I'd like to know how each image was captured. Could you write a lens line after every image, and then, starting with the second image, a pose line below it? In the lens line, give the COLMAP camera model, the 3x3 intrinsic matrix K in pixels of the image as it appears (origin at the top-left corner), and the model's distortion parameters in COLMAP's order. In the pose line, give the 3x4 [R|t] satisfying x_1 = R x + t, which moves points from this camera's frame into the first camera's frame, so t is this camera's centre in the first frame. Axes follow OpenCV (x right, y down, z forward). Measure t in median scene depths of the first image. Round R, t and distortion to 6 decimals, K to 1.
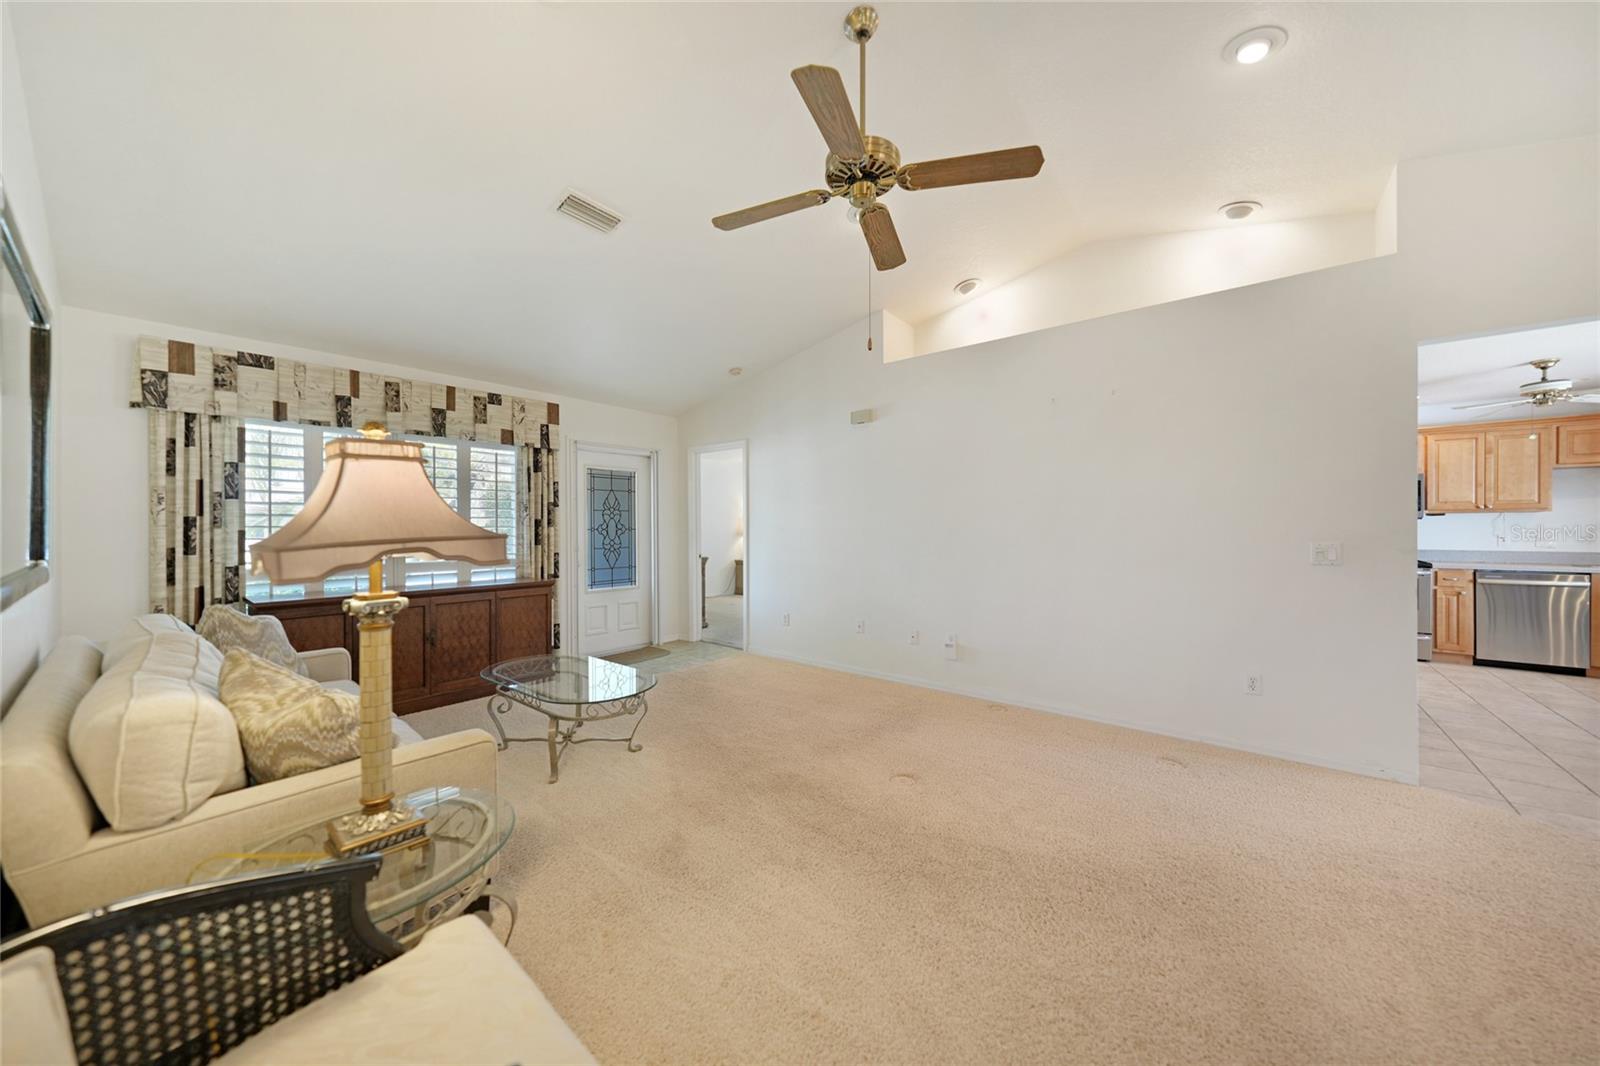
lens RADIAL K [[553.6, 0, 807.7], [0, 553.6, 533.8], [0, 0, 1]] dist [-0.009460, 0.003759]
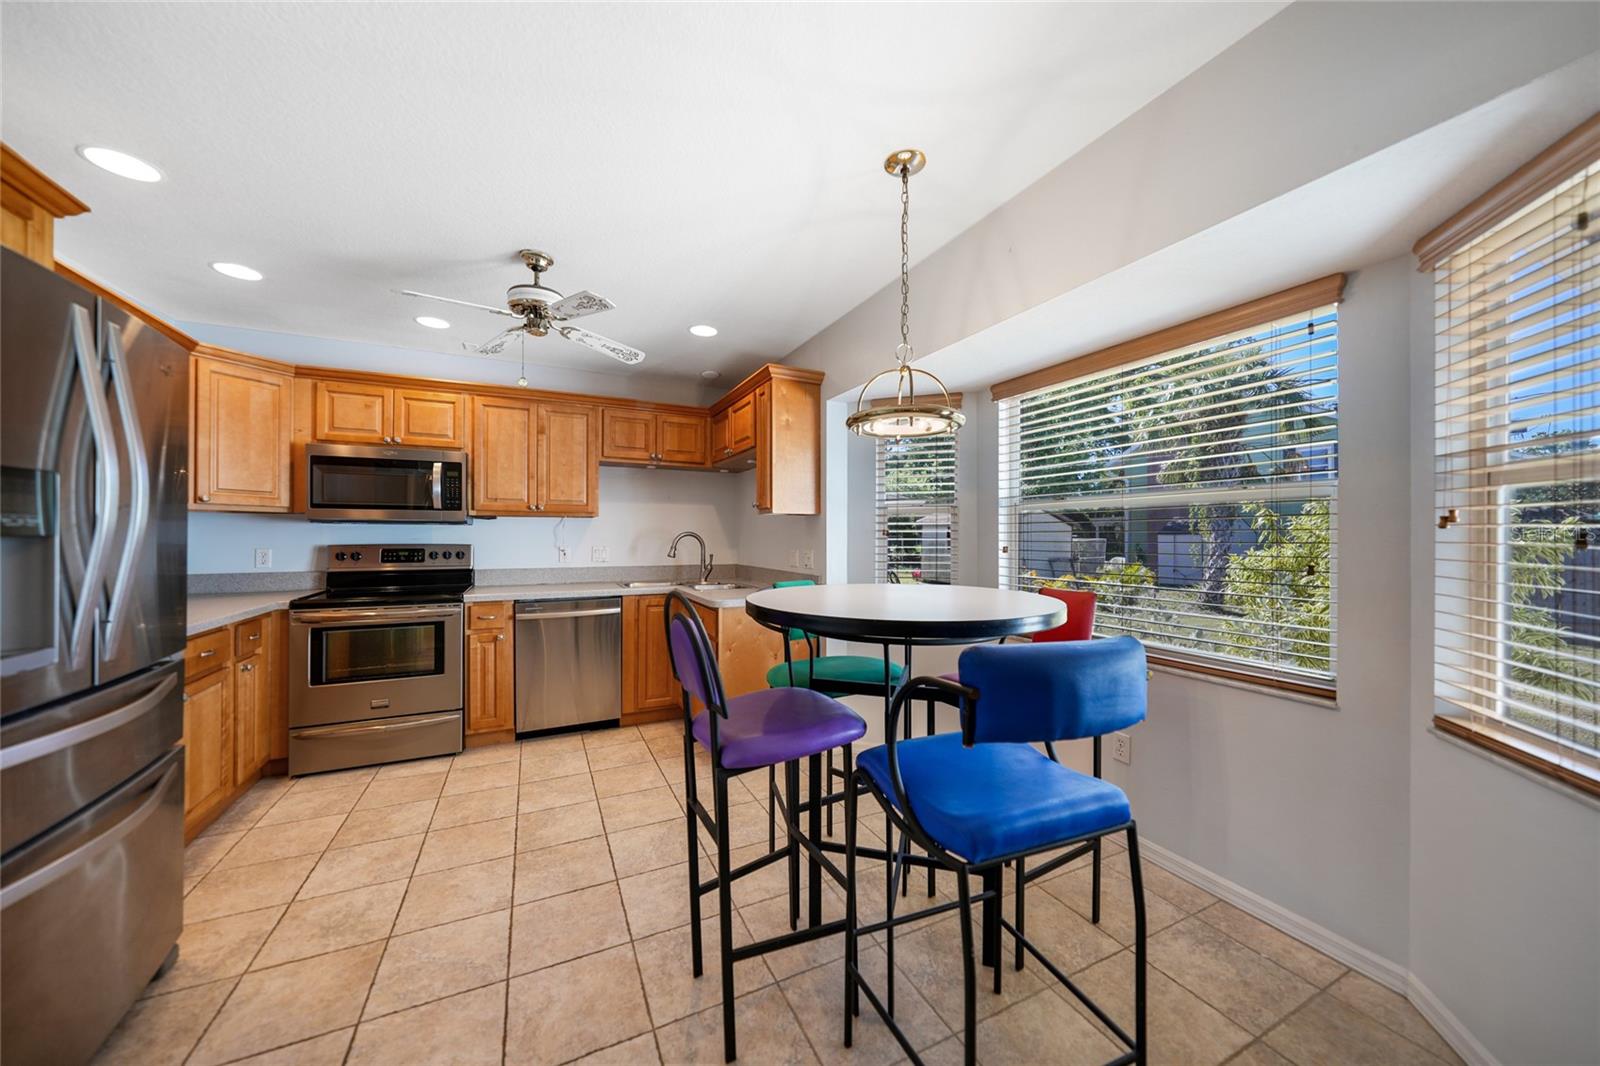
lens RADIAL K [[553.6, 0, 794.7], [0, 553.6, 535.3], [0, 0, 1]] dist [-0.009460, 0.003759]
pose [[0.438607, 0.008261, 0.898641, 0.756791], [0.001656, 0.999949, -0.010000, -0.006614], [-0.898677, 0.005874, 0.438571, 0.402158]]
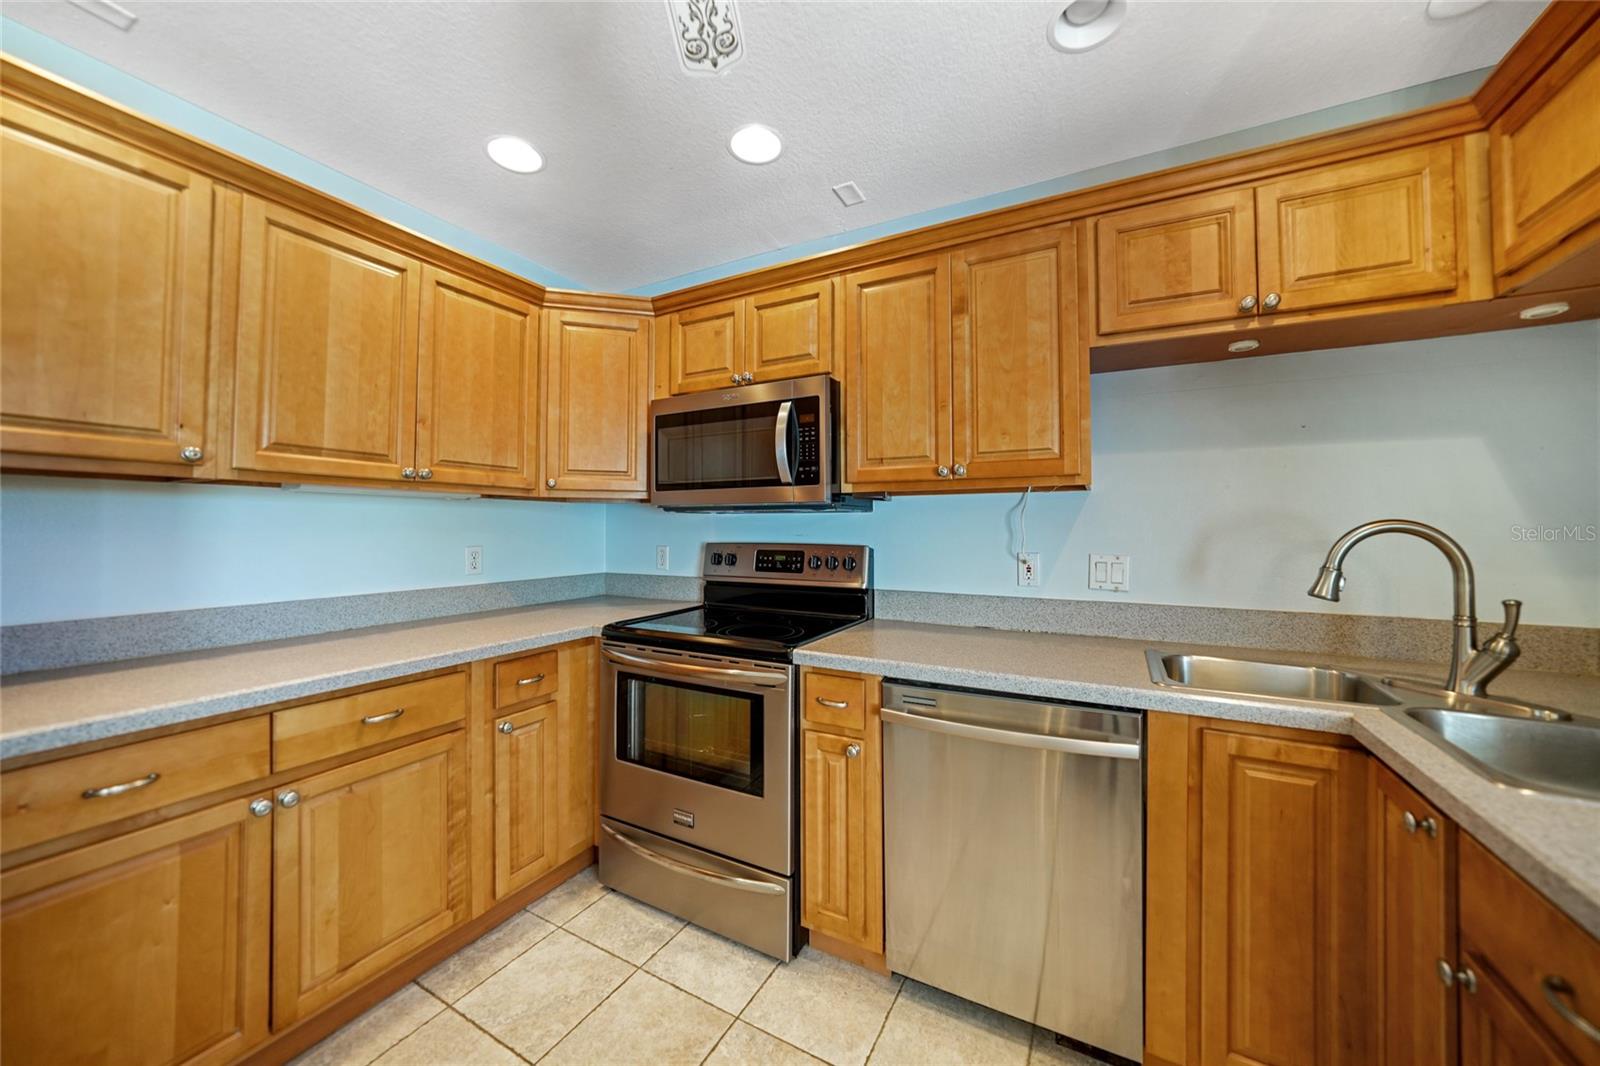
lens RADIAL K [[553.6, 0, 823.1], [0, 553.6, 520.2], [0, 0, 1]] dist [-0.009460, 0.003759]
pose [[0.980864, 0.011627, 0.194348, 1.115170], [-0.007128, 0.999691, -0.023833, -0.011737], [-0.194565, 0.021991, 0.980643, 0.703983]]
